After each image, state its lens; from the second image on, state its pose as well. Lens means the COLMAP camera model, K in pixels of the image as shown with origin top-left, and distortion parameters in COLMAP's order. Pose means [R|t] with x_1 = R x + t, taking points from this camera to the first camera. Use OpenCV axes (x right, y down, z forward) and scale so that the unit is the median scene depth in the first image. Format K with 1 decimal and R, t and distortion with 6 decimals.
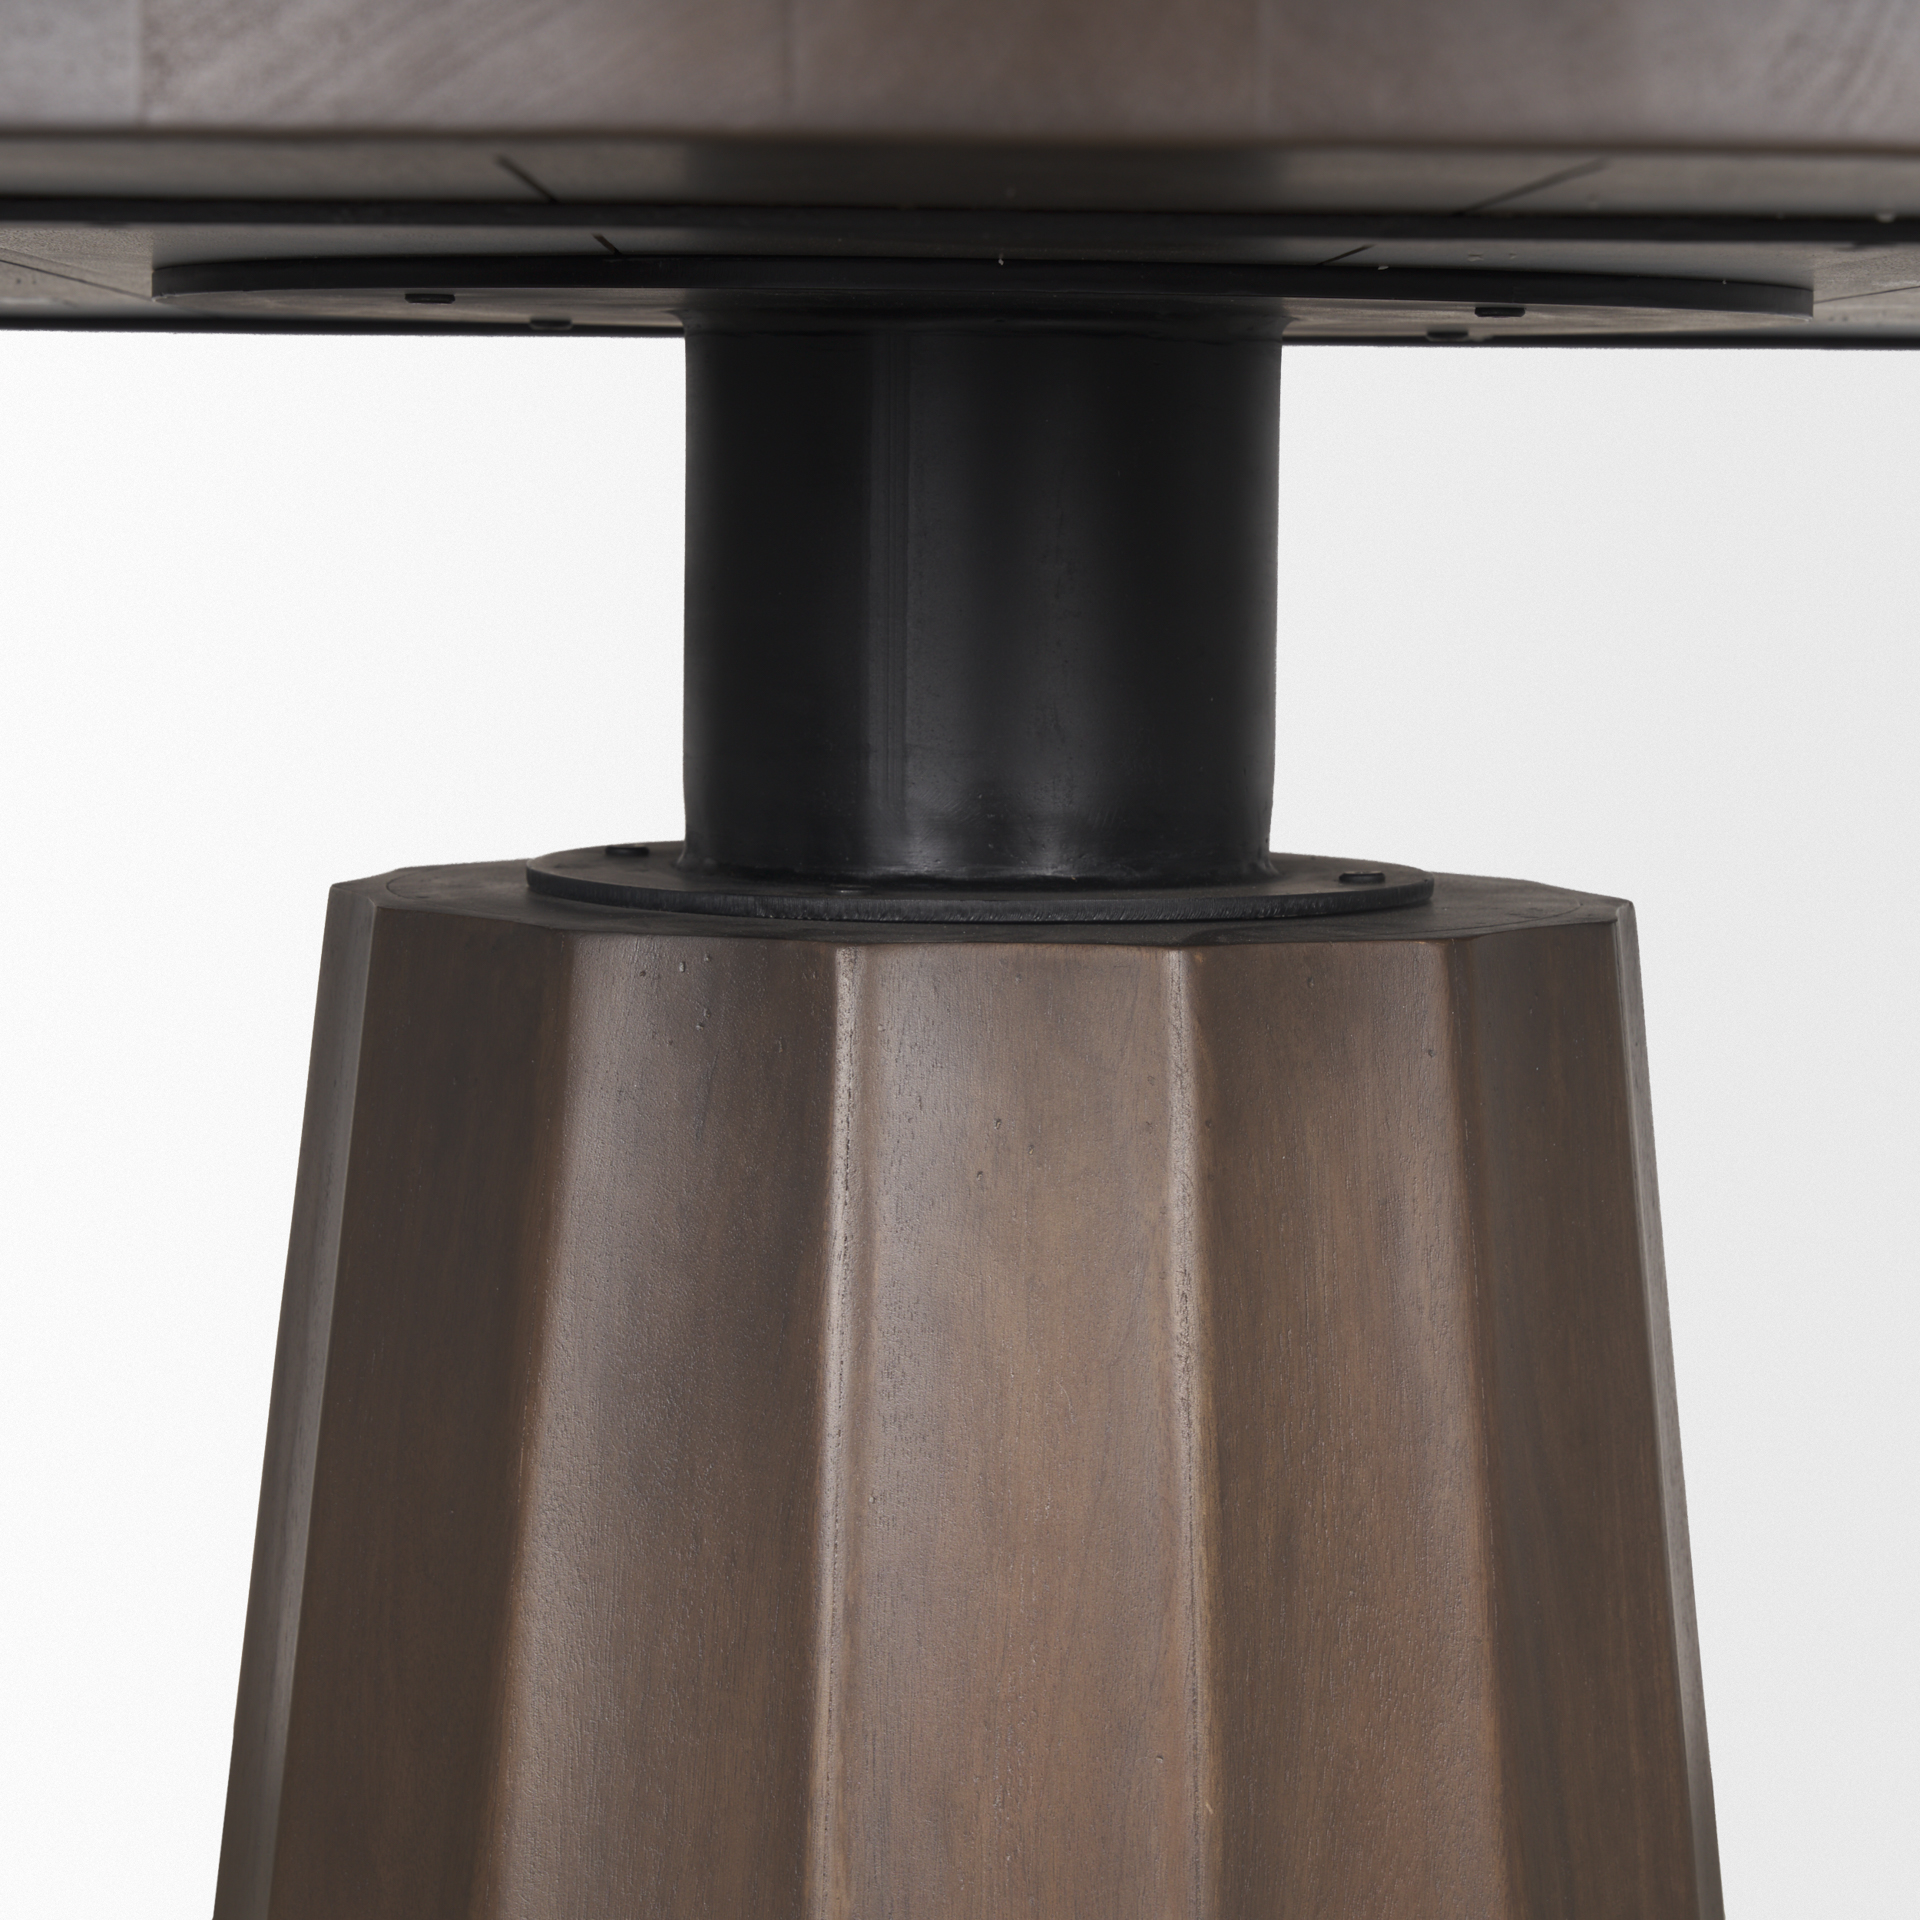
lens RADIAL K [[5953.0, 0, 953.3], [0, 5953.0, 947.7], [0, 0, 1]] dist [-0.036947, 0.000000]
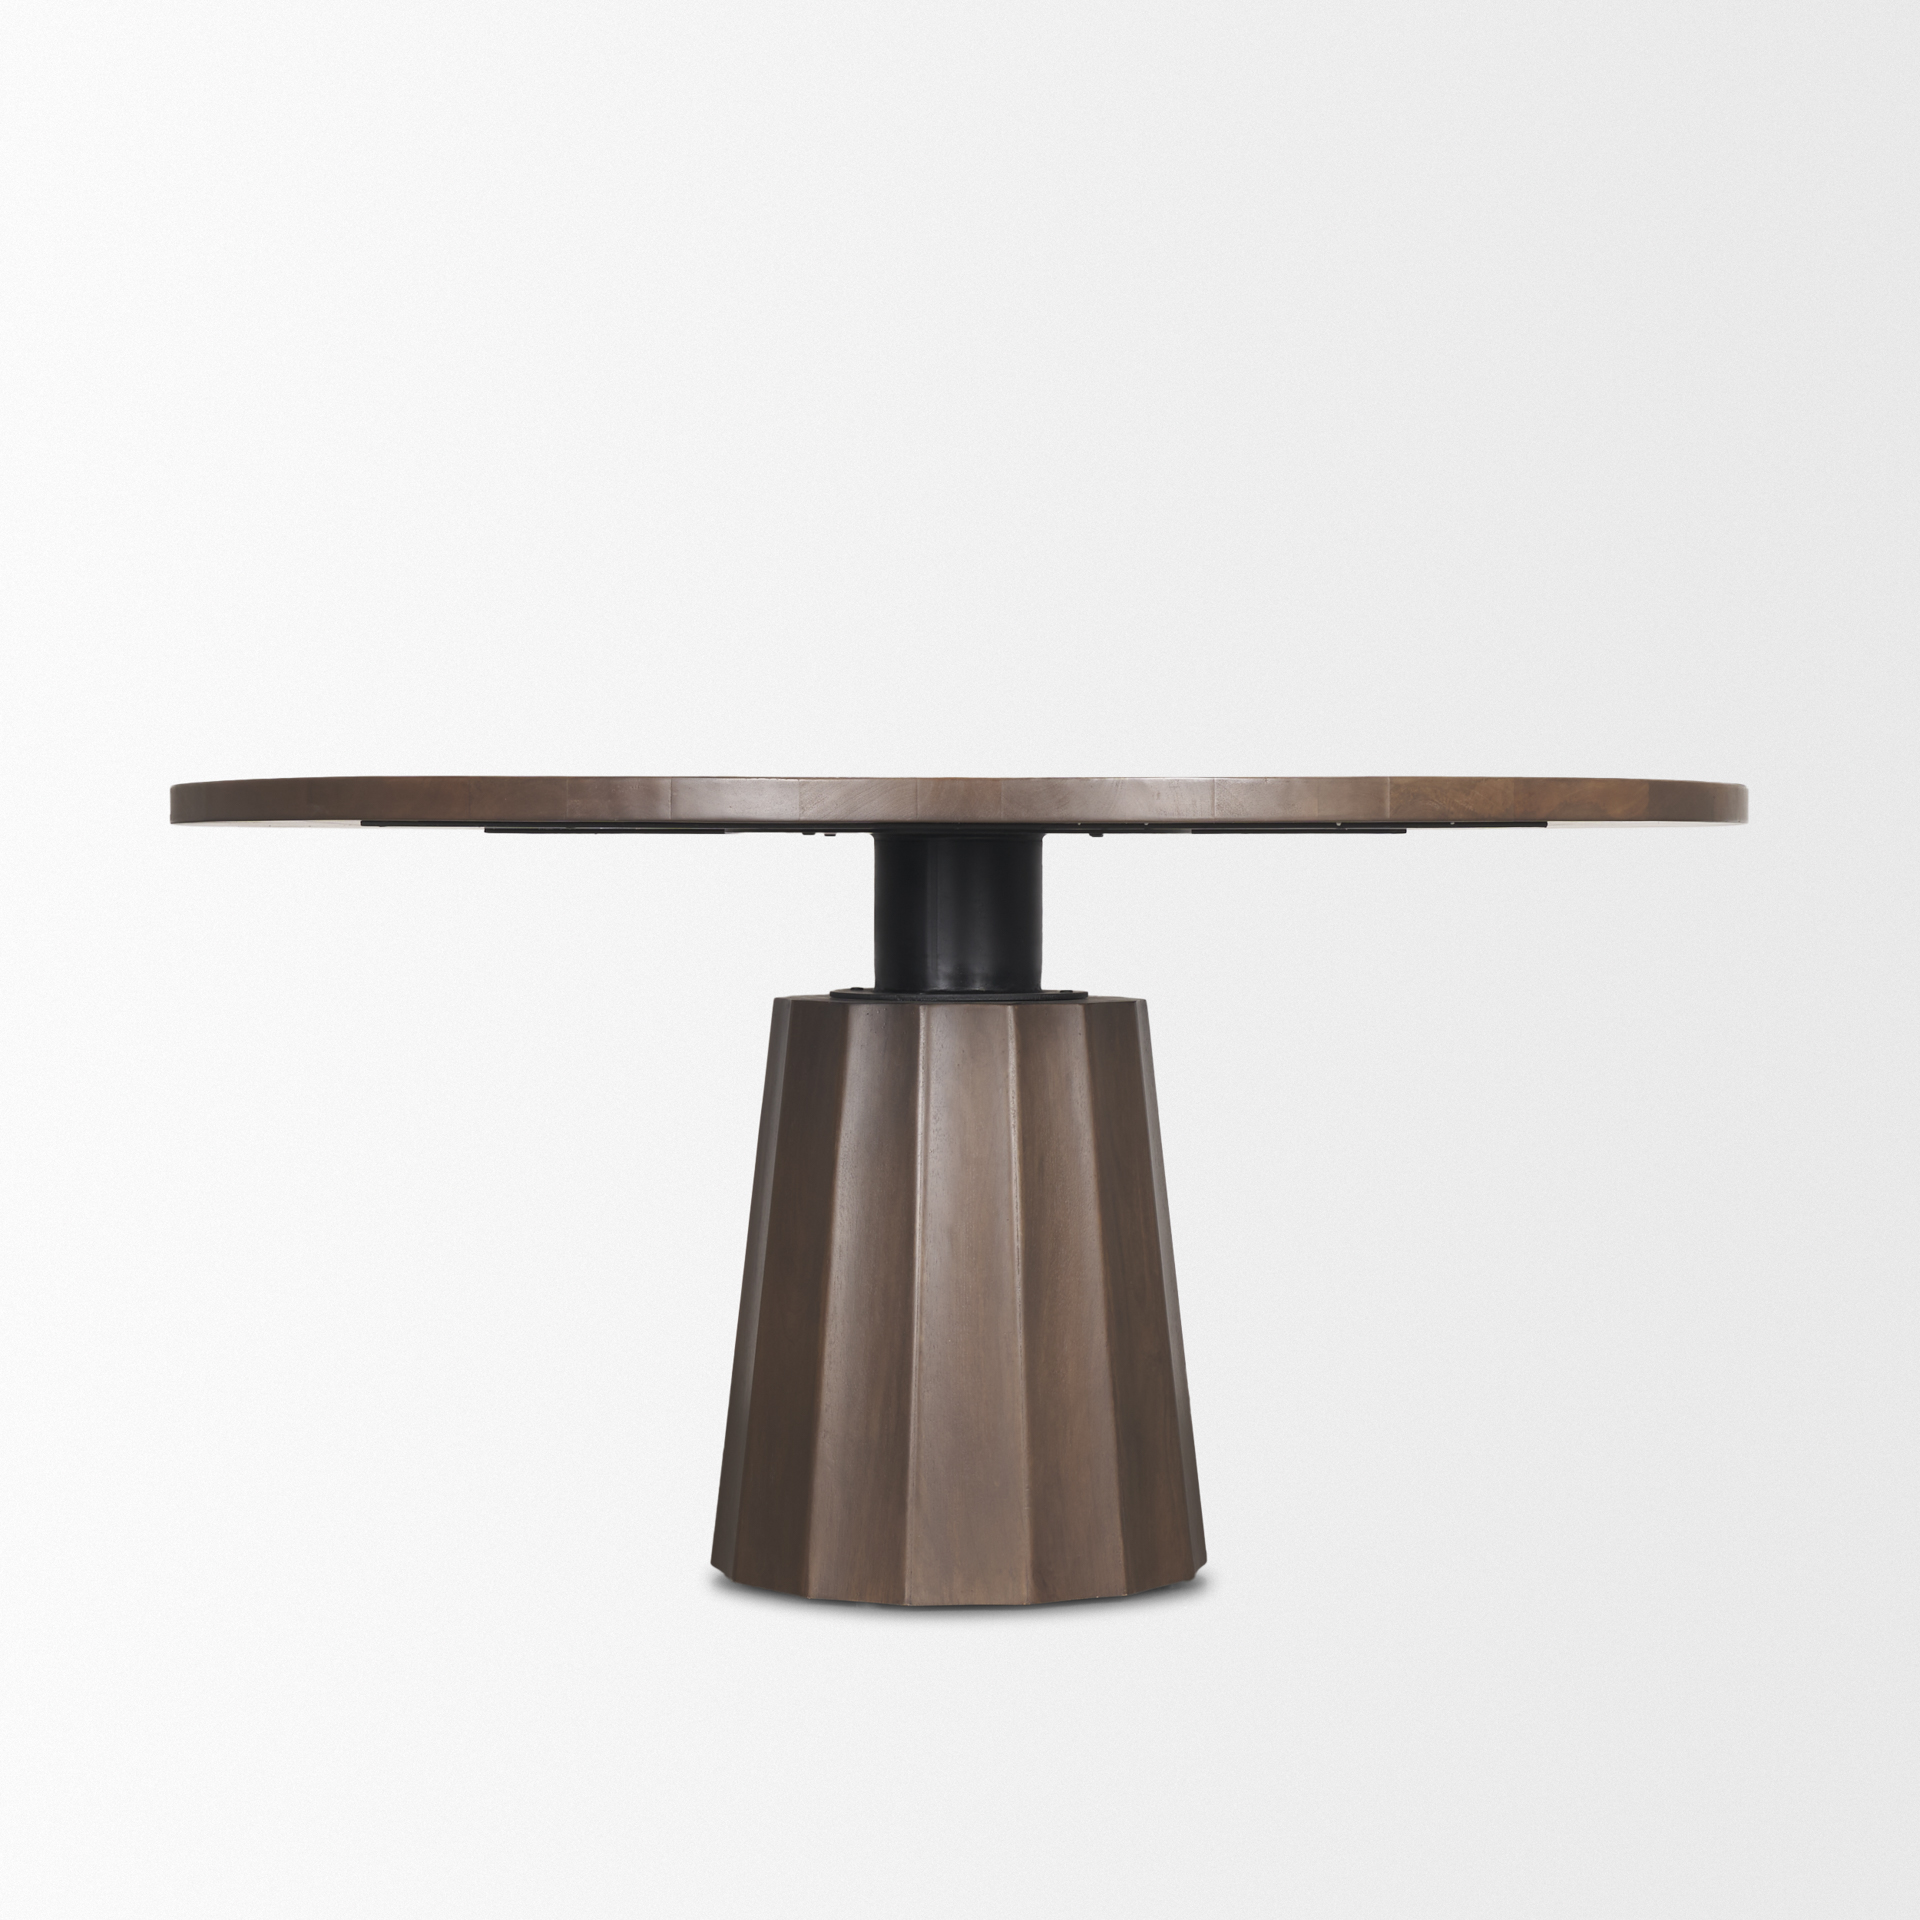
lens RADIAL K [[4602.6, 0, 966.4], [0, 4602.6, 961.3], [0, 0, 1]] dist [0.103946, 0.000000]
pose [[0.999955, -0.009472, -0.000935, 0.012701], [0.009378, 0.997268, -0.073269, 0.182424], [0.001626, 0.073257, 0.997312, -1.868793]]
